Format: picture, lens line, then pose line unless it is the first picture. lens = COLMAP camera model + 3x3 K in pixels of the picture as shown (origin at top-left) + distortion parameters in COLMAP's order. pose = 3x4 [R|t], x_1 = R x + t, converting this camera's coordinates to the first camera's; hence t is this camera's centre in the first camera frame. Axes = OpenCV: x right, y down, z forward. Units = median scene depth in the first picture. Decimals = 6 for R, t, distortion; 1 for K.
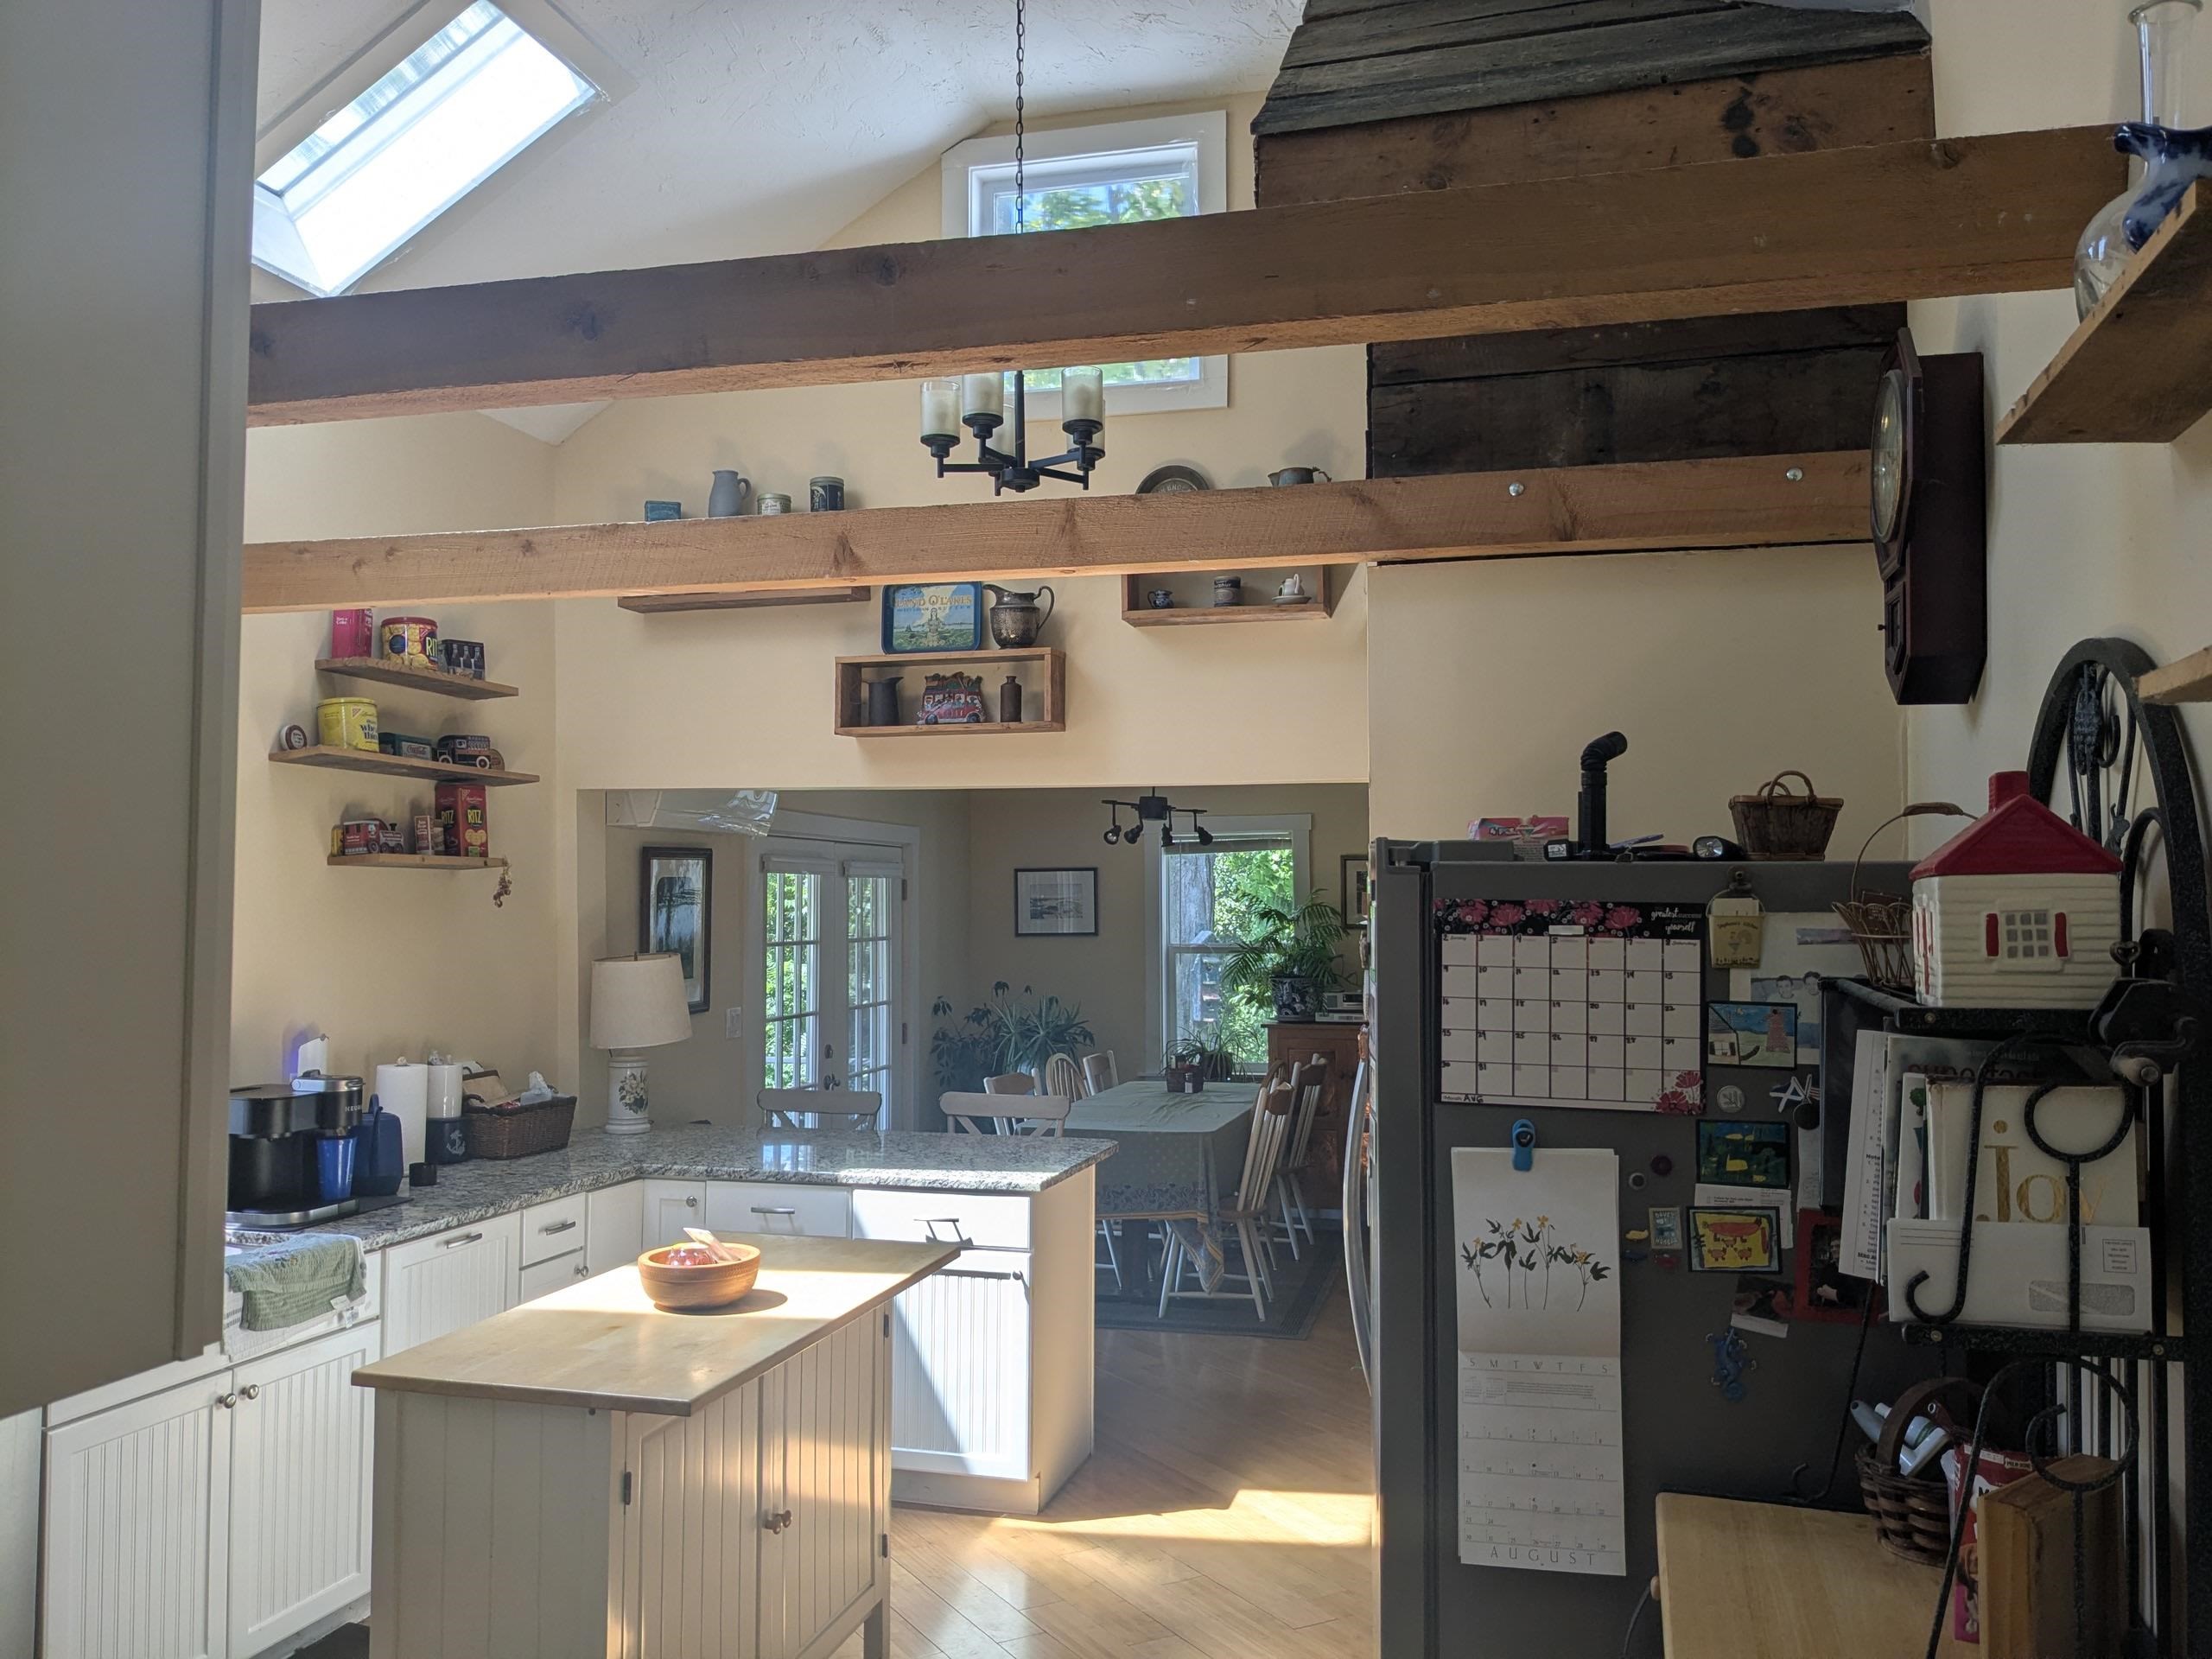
lens RADIAL K [[1768.3, 0, 1095.5], [0, 1768.3, 833.8], [0, 0, 1]] dist [0.058265, -0.058137]
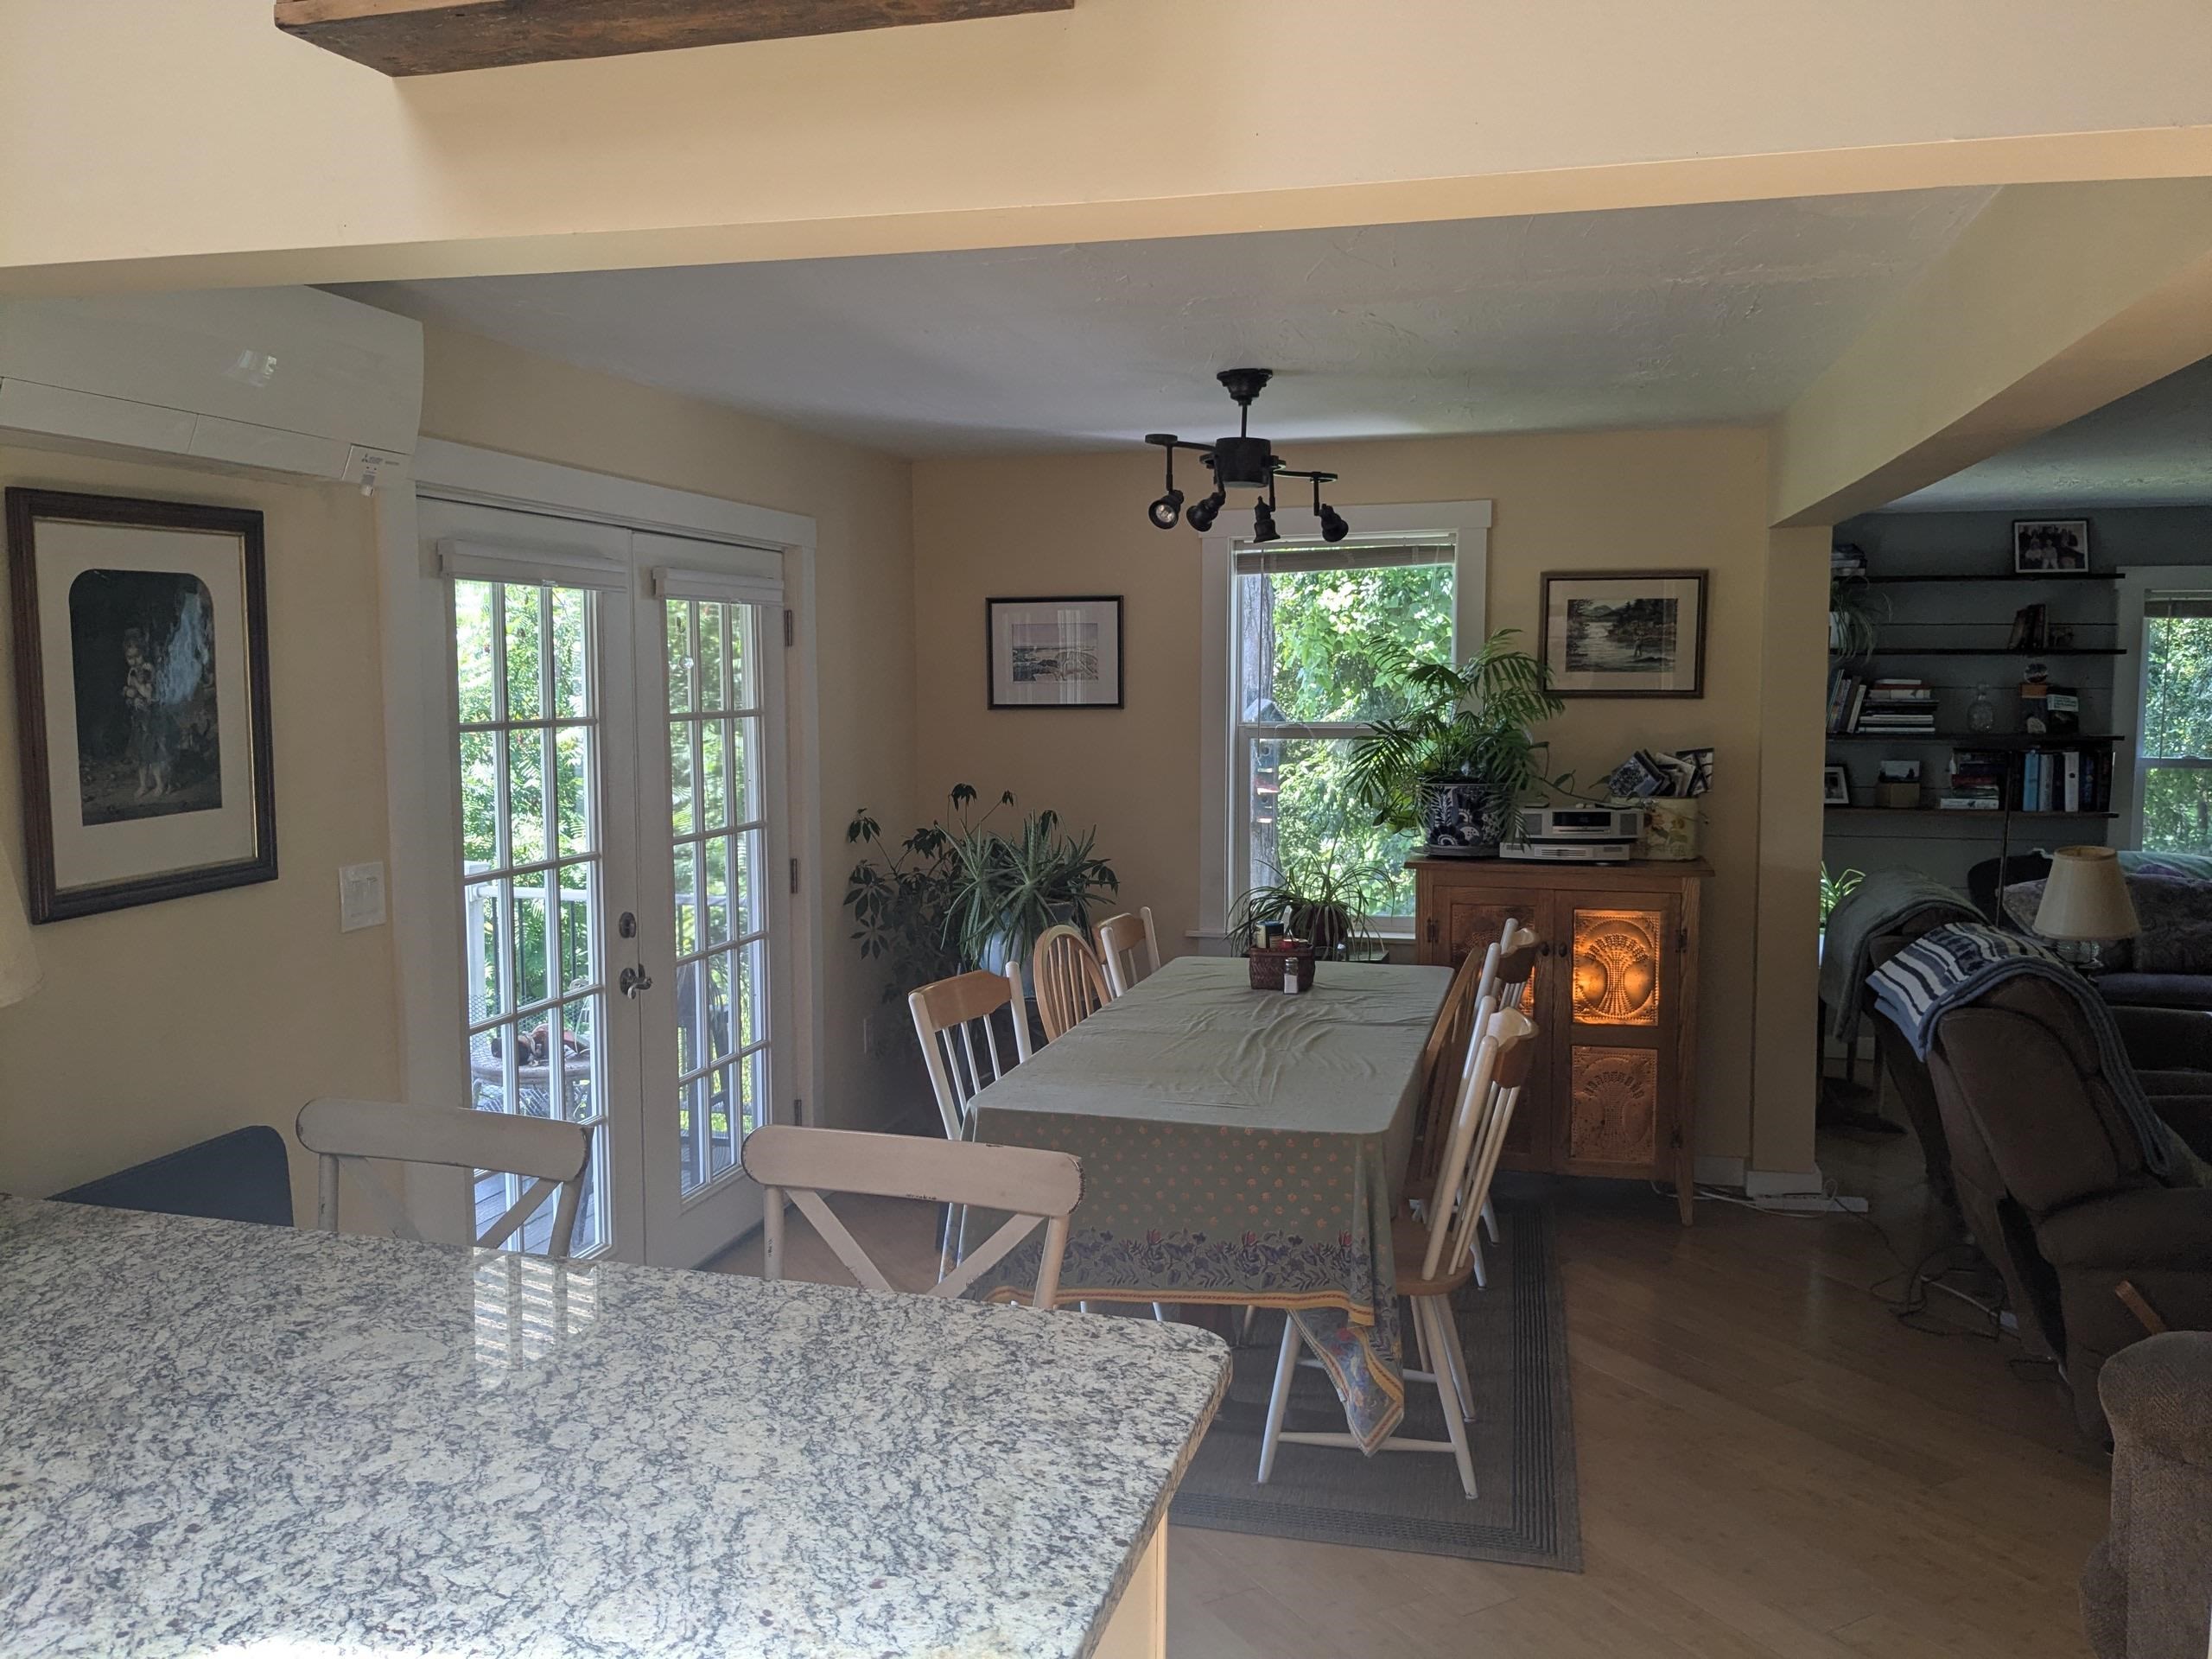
lens RADIAL K [[1768.3, 0, 1097.6], [0, 1768.3, 826.9], [0, 0, 1]] dist [0.058265, -0.058137]
pose [[0.999996, 0.002877, -0.000168, -0.007936], [-0.002832, 0.991760, 0.128077, 0.021993], [0.000535, -0.128076, 0.991764, 0.428710]]
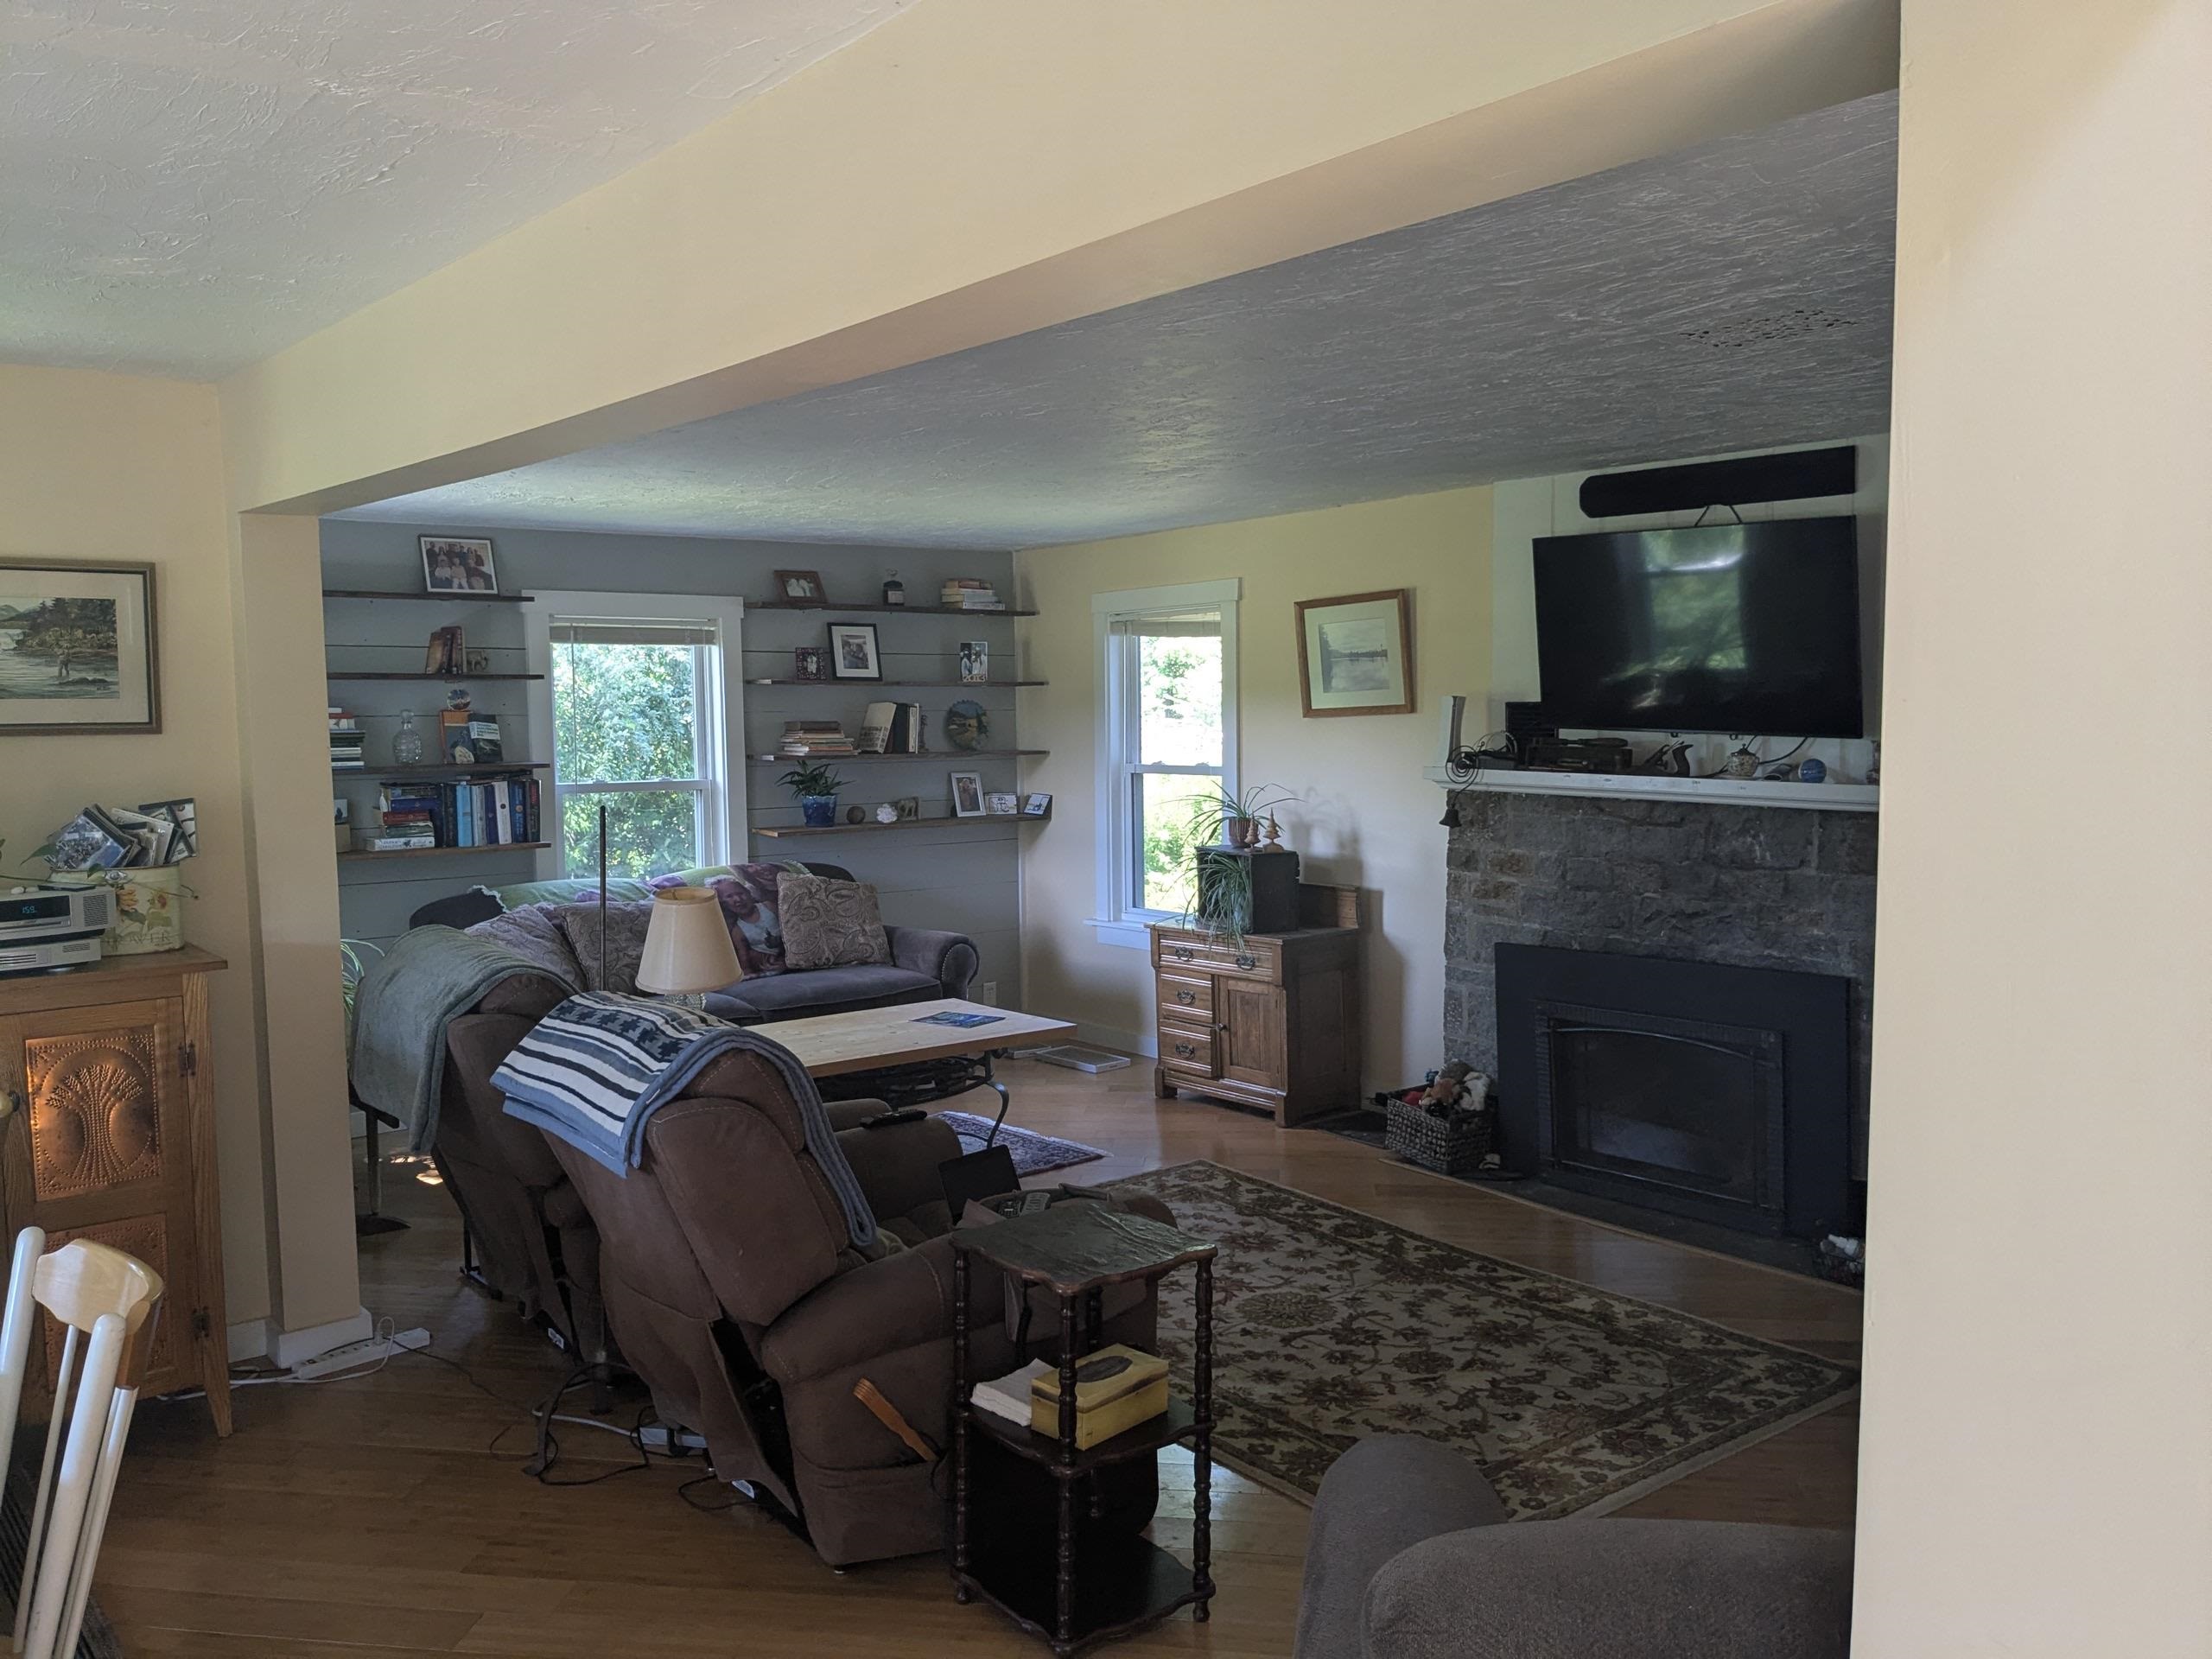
lens RADIAL K [[1768.3, 0, 1059.5], [0, 1768.3, 836.9], [0, 0, 1]] dist [0.058265, -0.058137]
pose [[0.615815, -0.065931, 0.785127, -0.022853], [-0.025157, 0.994339, 0.103232, 0.028859], [-0.787489, -0.083323, 0.610671, 0.569733]]
